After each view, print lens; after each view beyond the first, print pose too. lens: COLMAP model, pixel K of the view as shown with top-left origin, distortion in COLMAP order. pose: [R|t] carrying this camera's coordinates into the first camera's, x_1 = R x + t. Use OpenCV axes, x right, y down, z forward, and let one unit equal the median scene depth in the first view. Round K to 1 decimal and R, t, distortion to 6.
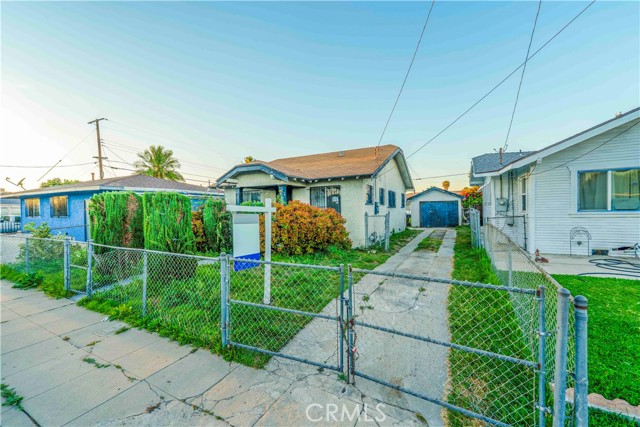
lens RADIAL K [[261.6, 0, 317.8], [0, 261.6, 204.9], [0, 0, 1]] dist [-0.000624, 0.000224]
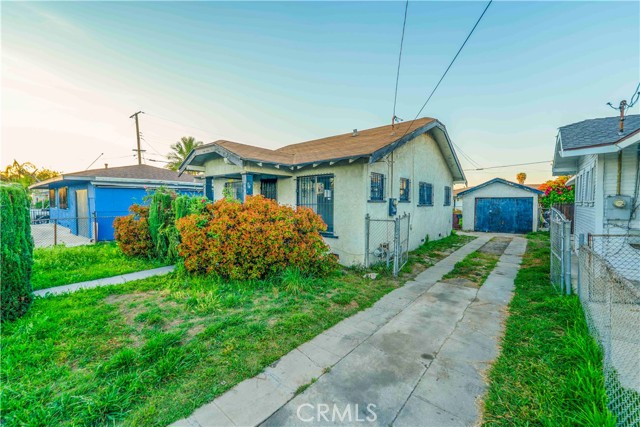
lens RADIAL K [[261.6, 0, 317.8], [0, 261.6, 204.9], [0, 0, 1]] dist [-0.000624, 0.000224]
pose [[0.978993, 0.020720, -0.202839, 0.159933], [-0.015443, 0.999501, 0.027567, -0.009069], [0.203309, -0.023856, 0.978824, 0.268090]]
